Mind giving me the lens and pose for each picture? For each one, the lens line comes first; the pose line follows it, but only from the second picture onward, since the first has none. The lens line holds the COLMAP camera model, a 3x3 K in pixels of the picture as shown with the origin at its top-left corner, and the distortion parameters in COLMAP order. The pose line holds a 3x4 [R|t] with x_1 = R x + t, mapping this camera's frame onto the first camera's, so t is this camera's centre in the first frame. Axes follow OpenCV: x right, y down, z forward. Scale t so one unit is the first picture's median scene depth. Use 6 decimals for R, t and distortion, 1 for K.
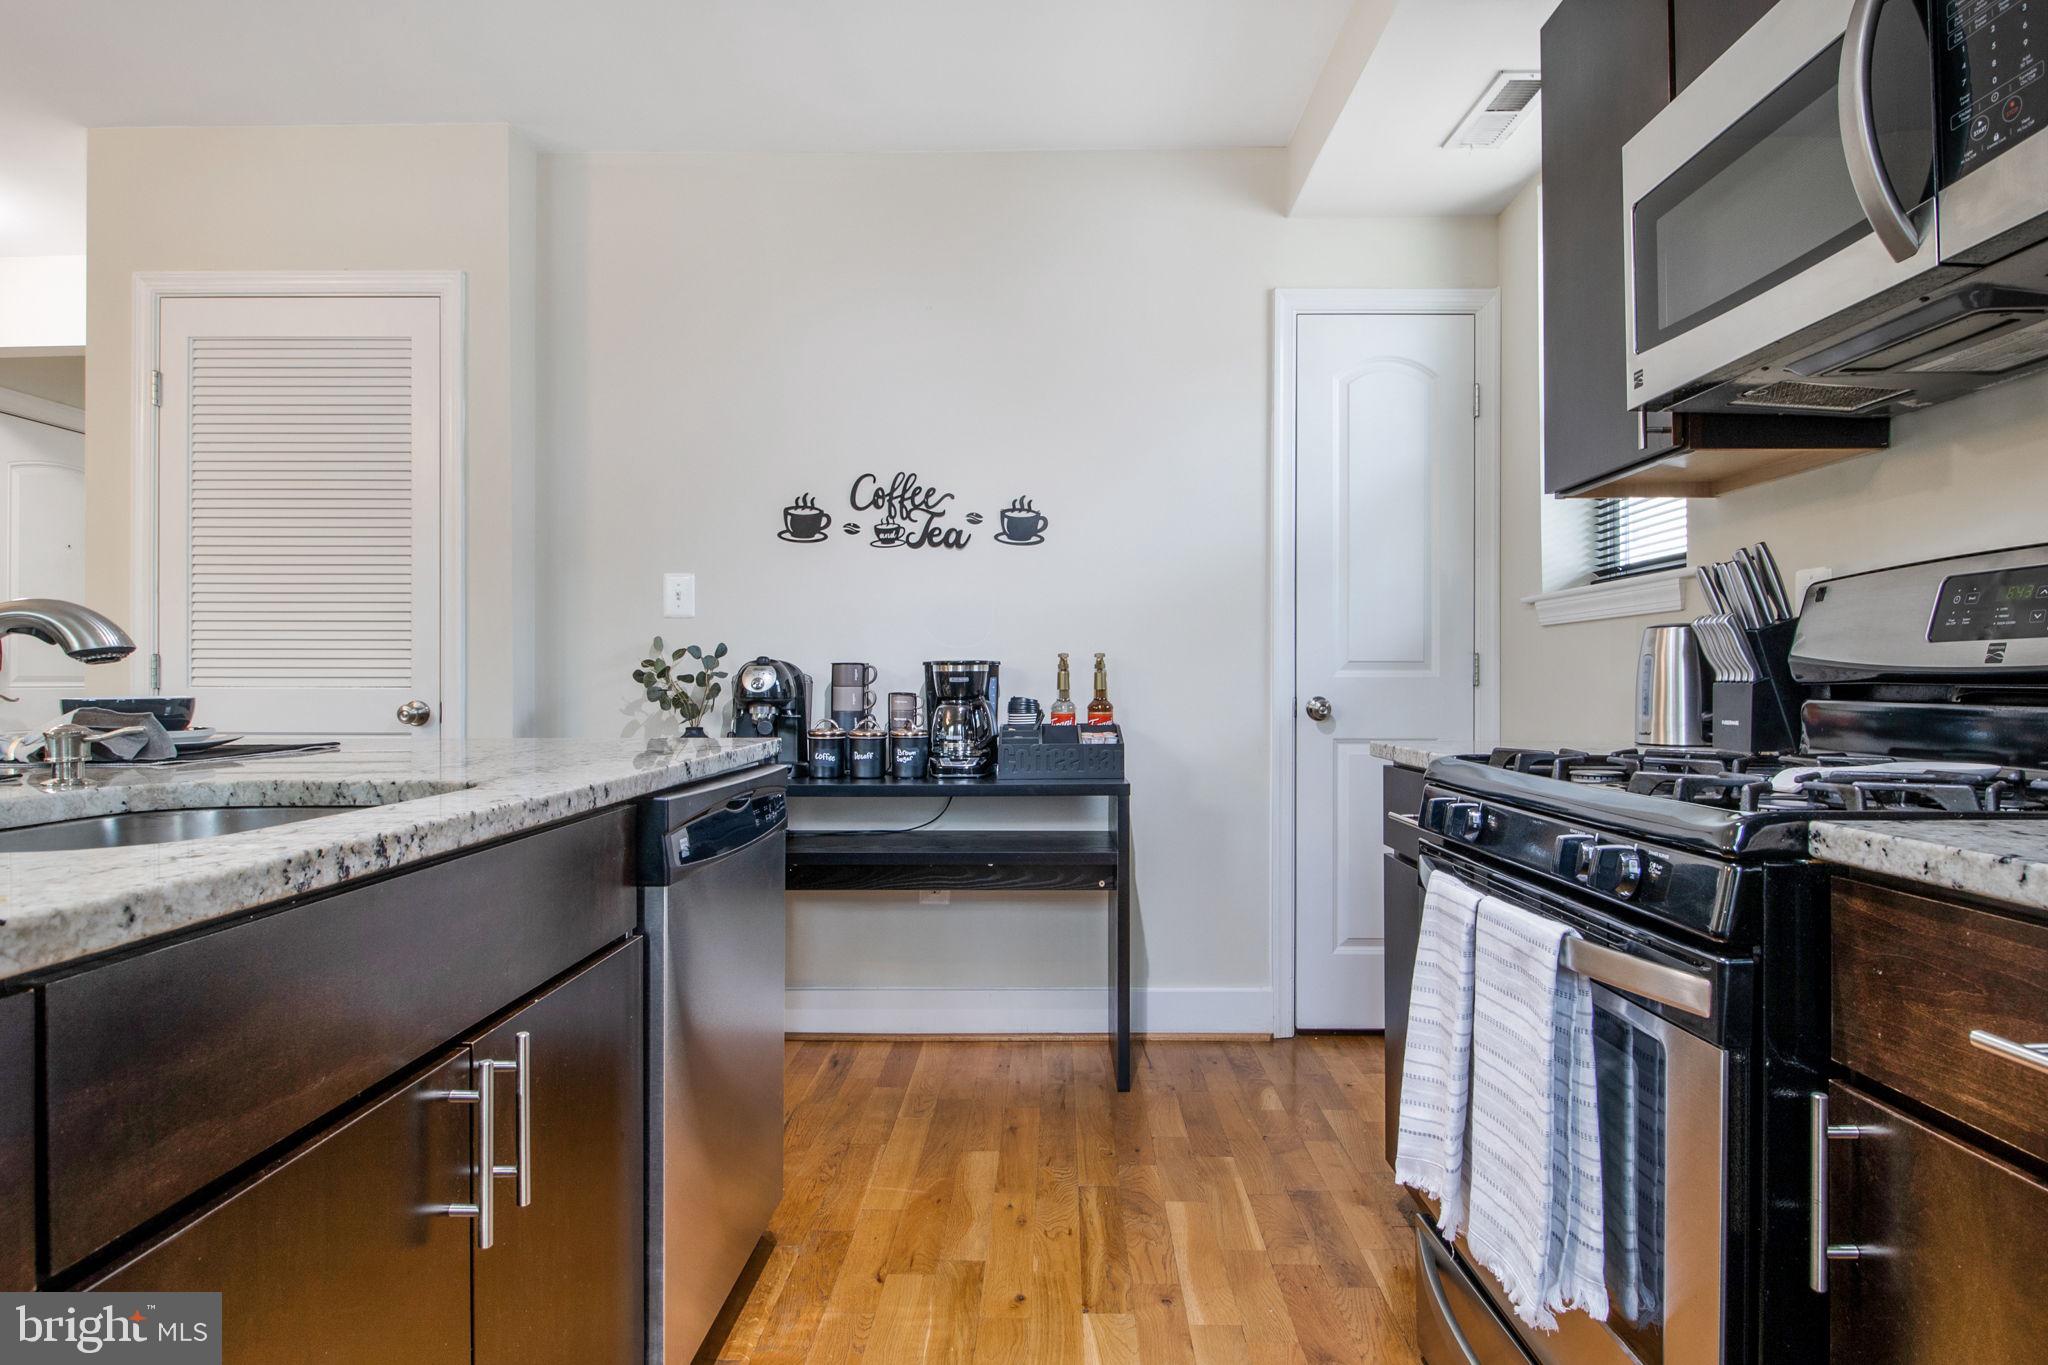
lens RADIAL K [[1120.2, 0, 1041.5], [0, 1120.2, 682.6], [0, 0, 1]] dist [0.002988, -0.009867]
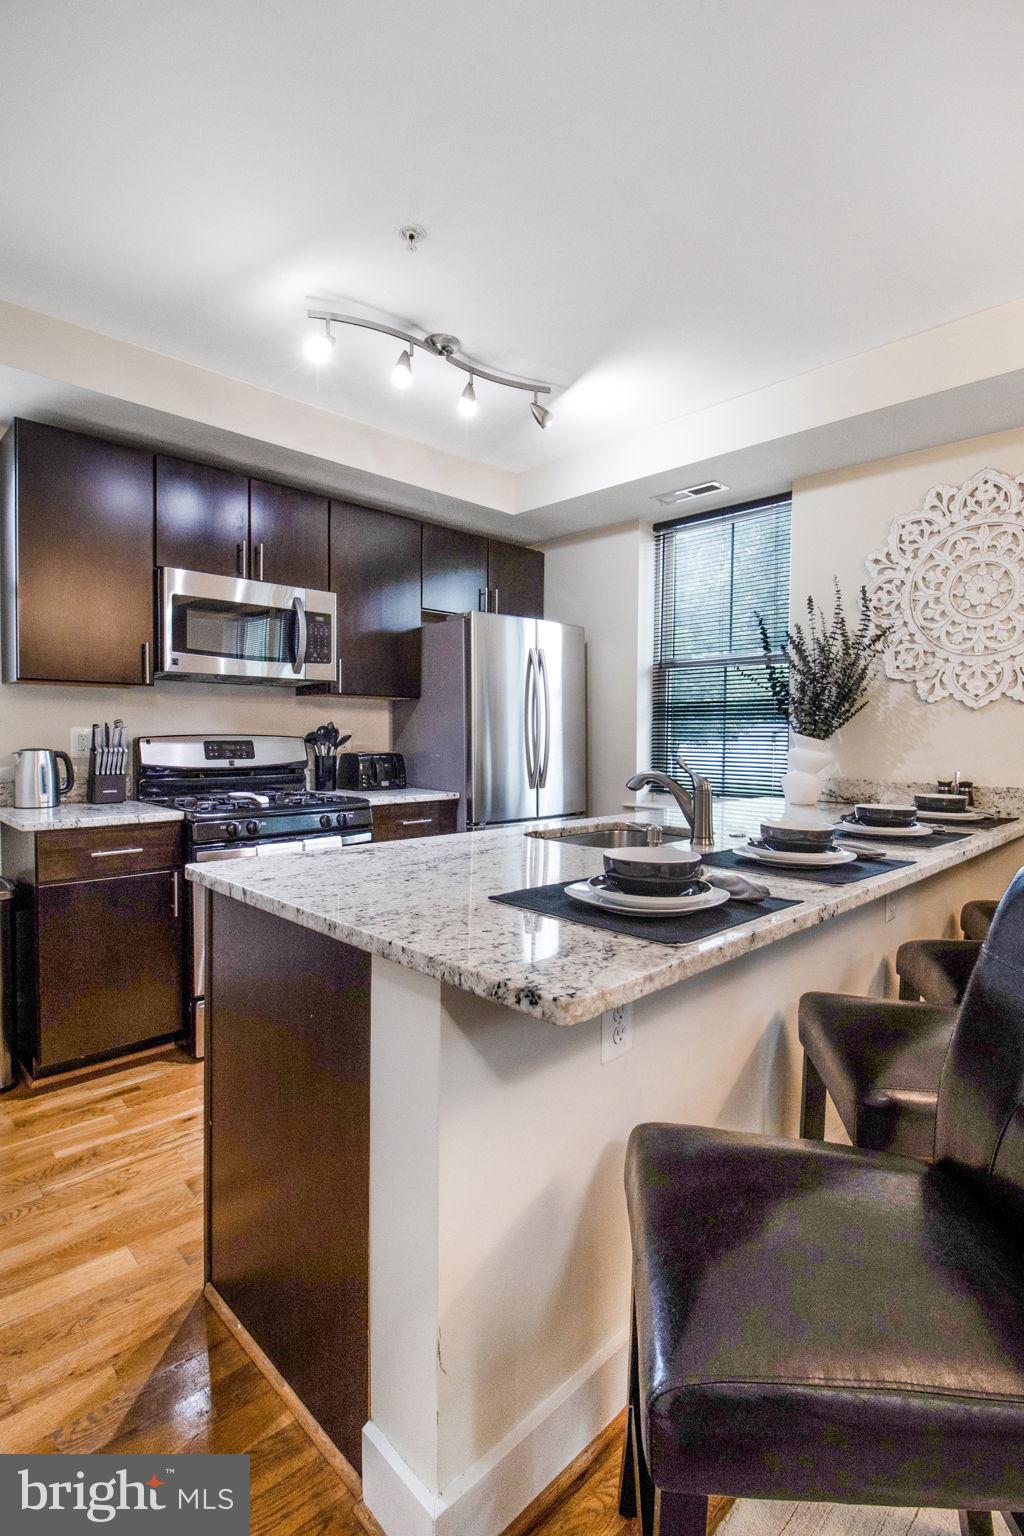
lens RADIAL K [[729.4, 0, 511.1], [0, 729.4, 753.3], [0, 0, 1]] dist [0.009241, -0.017284]
pose [[-0.705418, -0.022072, 0.708448, -0.697979], [-0.005131, 0.999648, 0.026035, -0.057372], [-0.708773, 0.014731, -0.705283, 0.919538]]
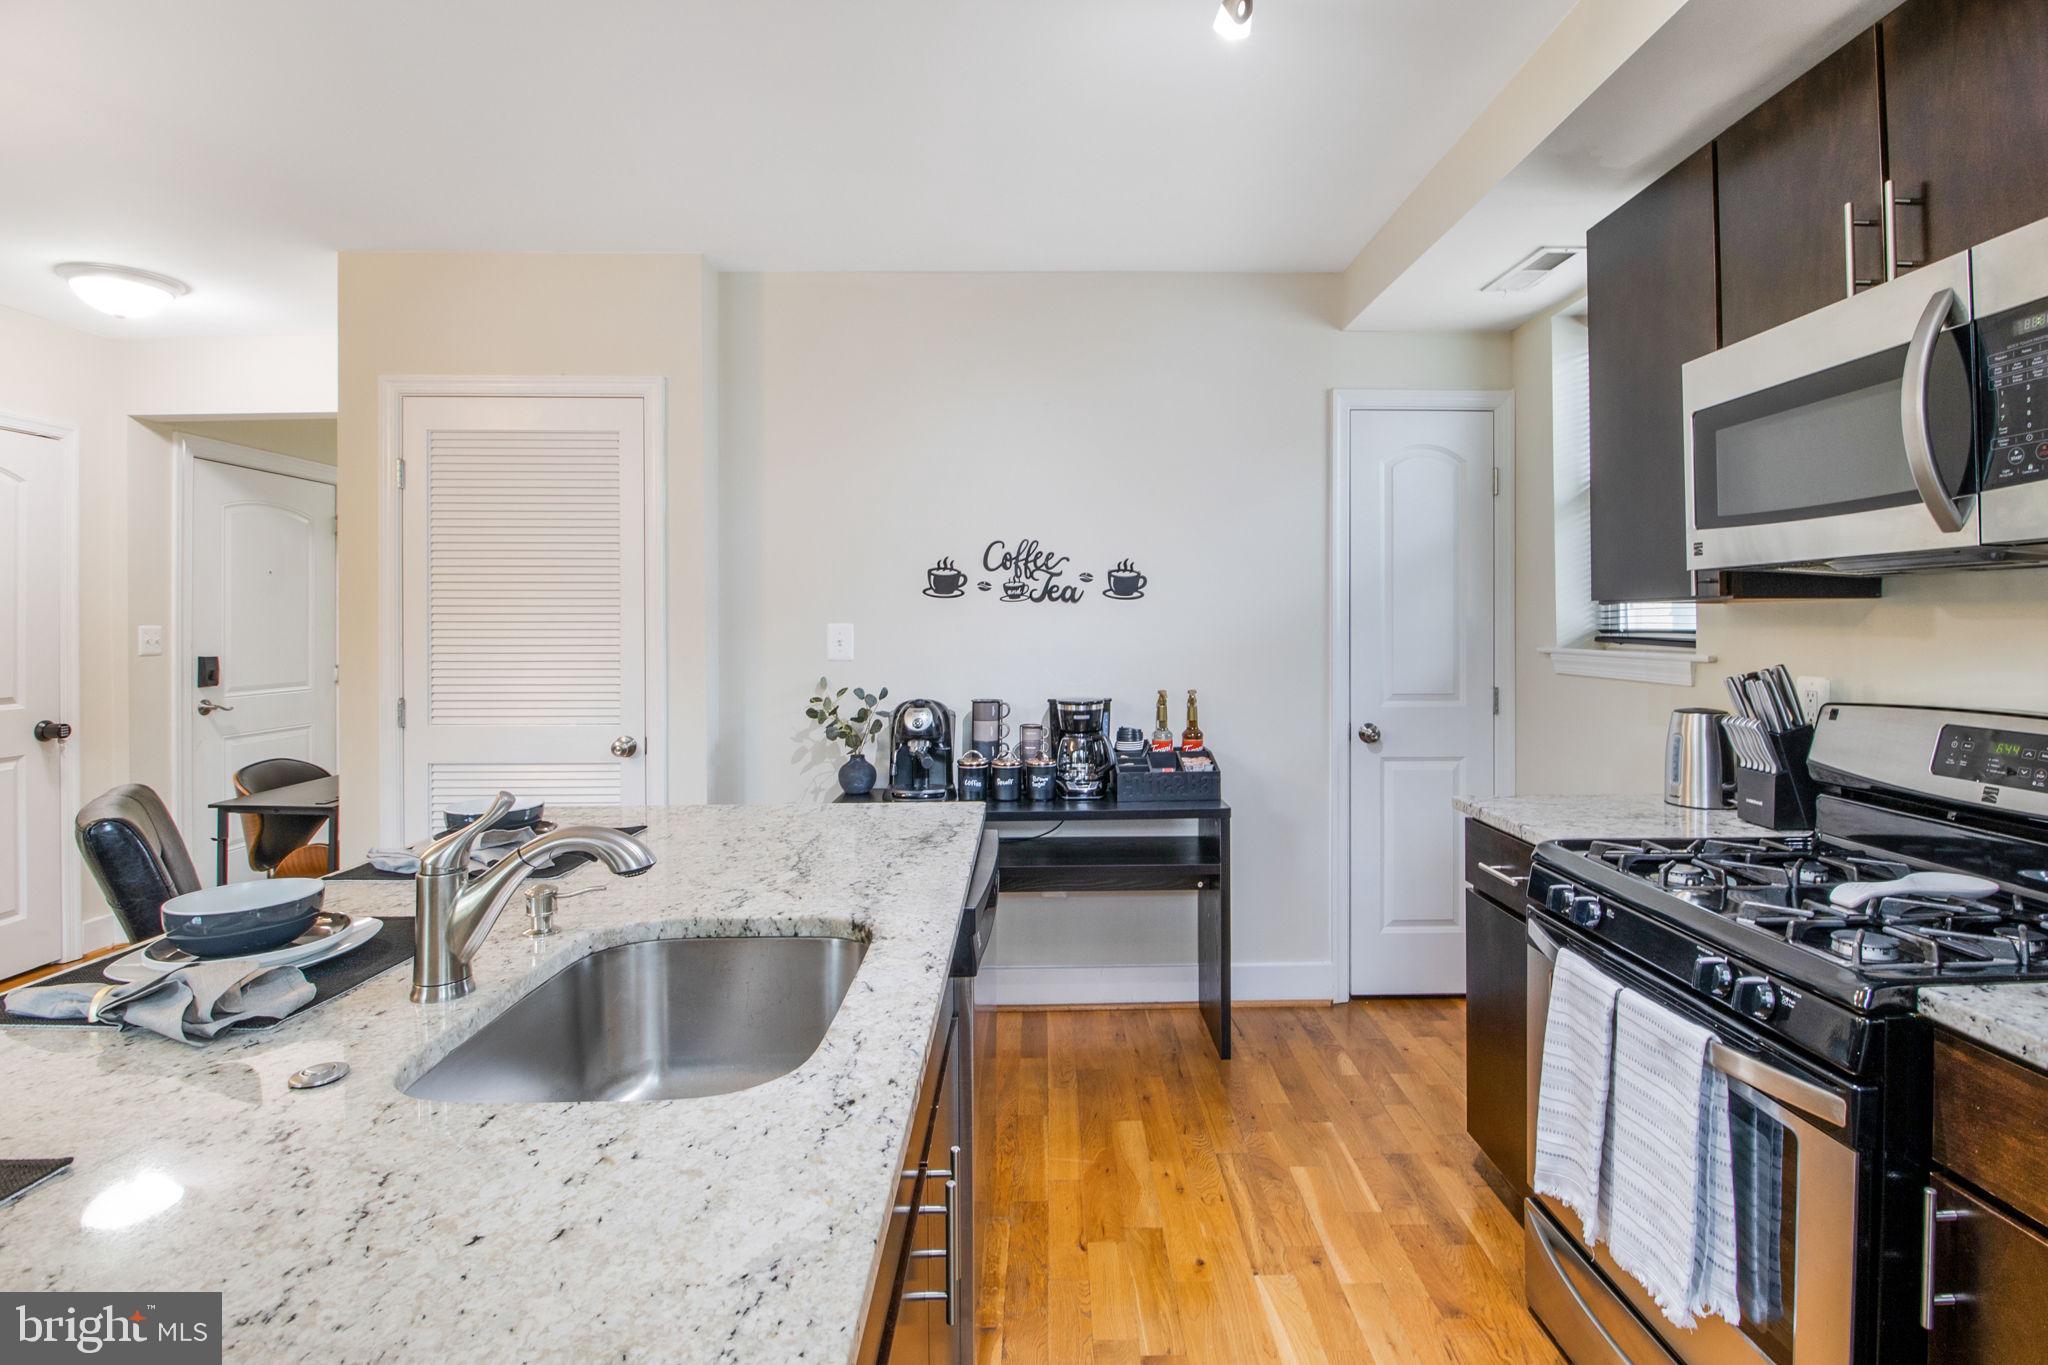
lens RADIAL K [[969.3, 0, 1063.0], [0, 969.3, 625.1], [0, 0, 1]] dist [-0.001909, -0.011307]
pose [[0.999449, -0.004030, 0.032932, -0.129262], [0.004000, 0.999992, 0.000996, -0.104238], [-0.032936, -0.000864, 0.999457, -0.047377]]
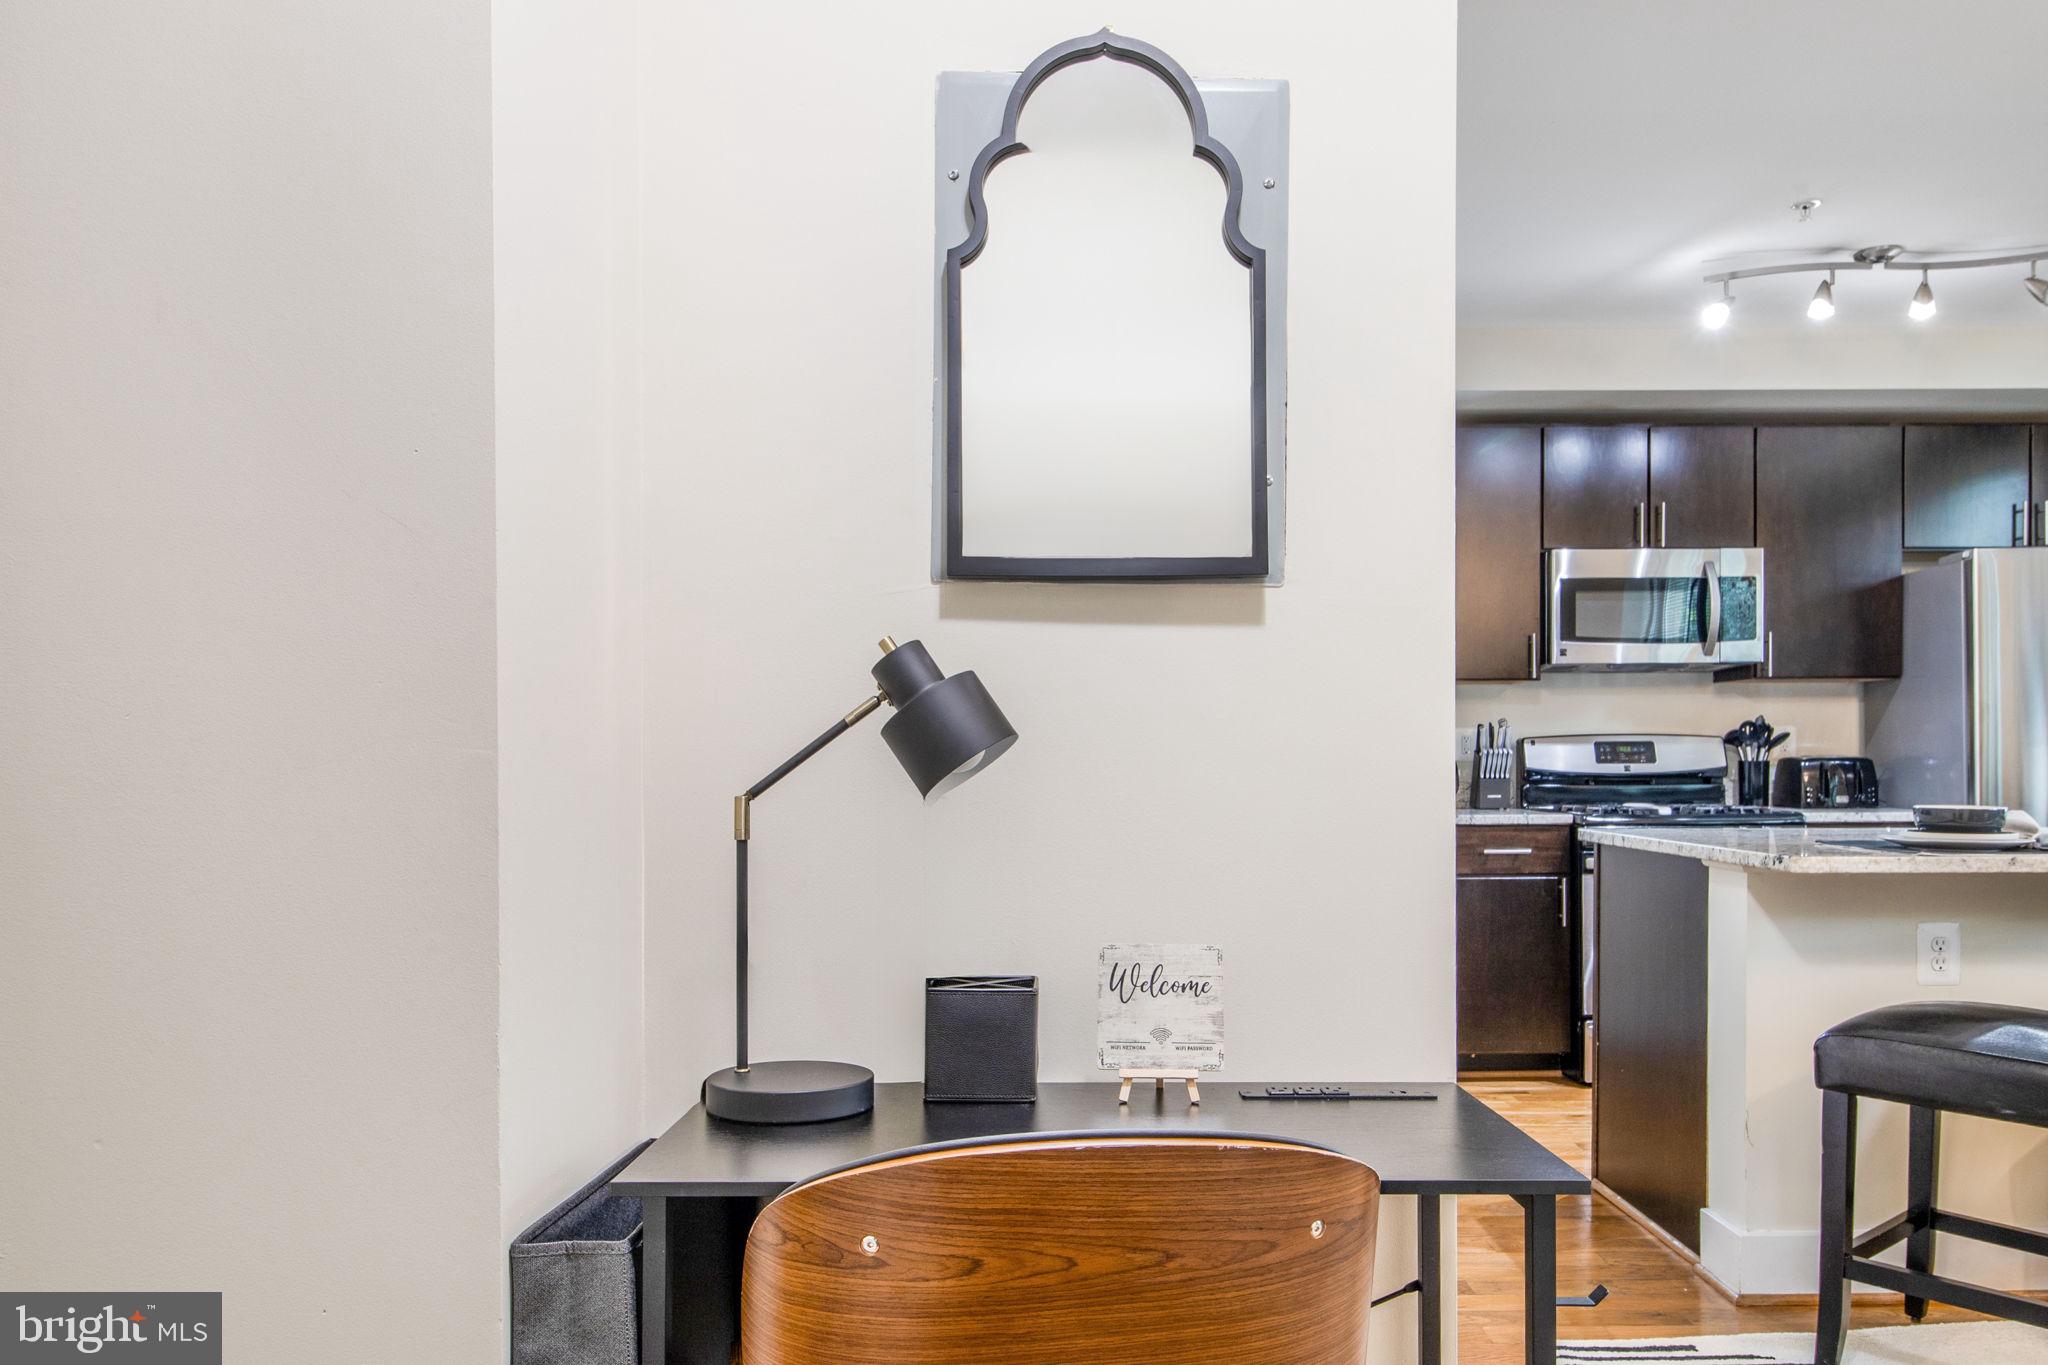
lens RADIAL K [[1467.3, 0, 1025.5], [0, 1467.3, 774.1], [0, 0, 1]] dist [-0.021046, 0.001706]
pose [[-0.013370, -0.009649, 0.999864, -1.431207], [0.005236, 0.999939, 0.009720, -0.026131], [-0.999897, 0.005365, -0.013318, 1.215630]]
